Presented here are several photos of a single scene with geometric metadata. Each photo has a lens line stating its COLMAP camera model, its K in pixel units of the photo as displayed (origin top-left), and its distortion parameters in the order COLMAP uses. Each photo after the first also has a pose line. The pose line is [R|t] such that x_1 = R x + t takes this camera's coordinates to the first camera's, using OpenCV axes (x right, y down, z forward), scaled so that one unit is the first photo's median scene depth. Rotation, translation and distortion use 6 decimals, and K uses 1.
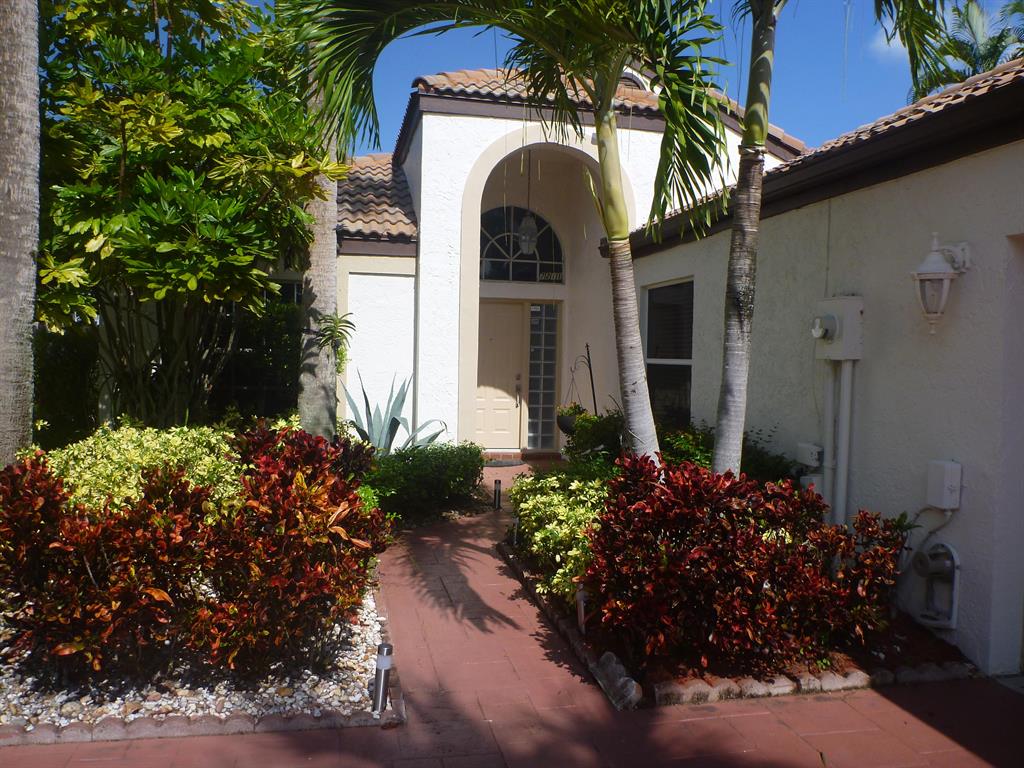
lens RADIAL K [[827.1, 0, 512.0], [0, 827.1, 384.0], [0, 0, 1]] dist [-0.036080, -0.002672]
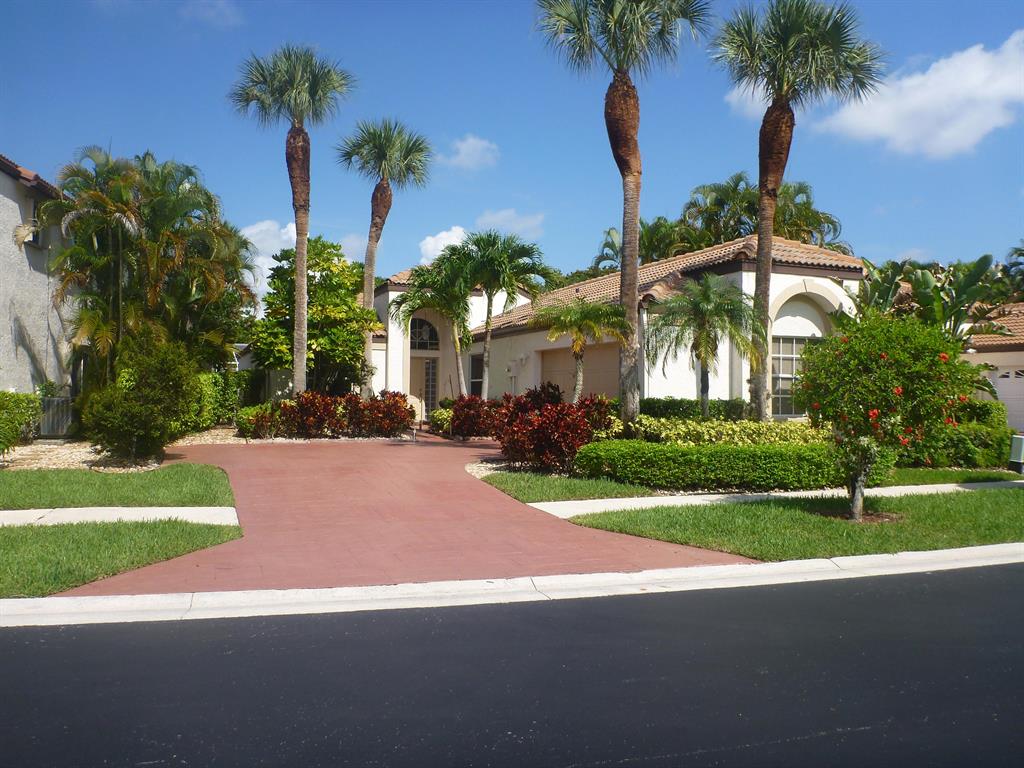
lens RADIAL K [[827.1, 0, 512.0], [0, 827.1, 384.0], [0, 0, 1]] dist [-0.036080, -0.002672]
pose [[0.985338, -0.009542, 0.170348, -0.178328], [0.017677, 0.998771, -0.046303, 0.115660], [-0.169697, 0.048636, 0.984295, -1.778709]]
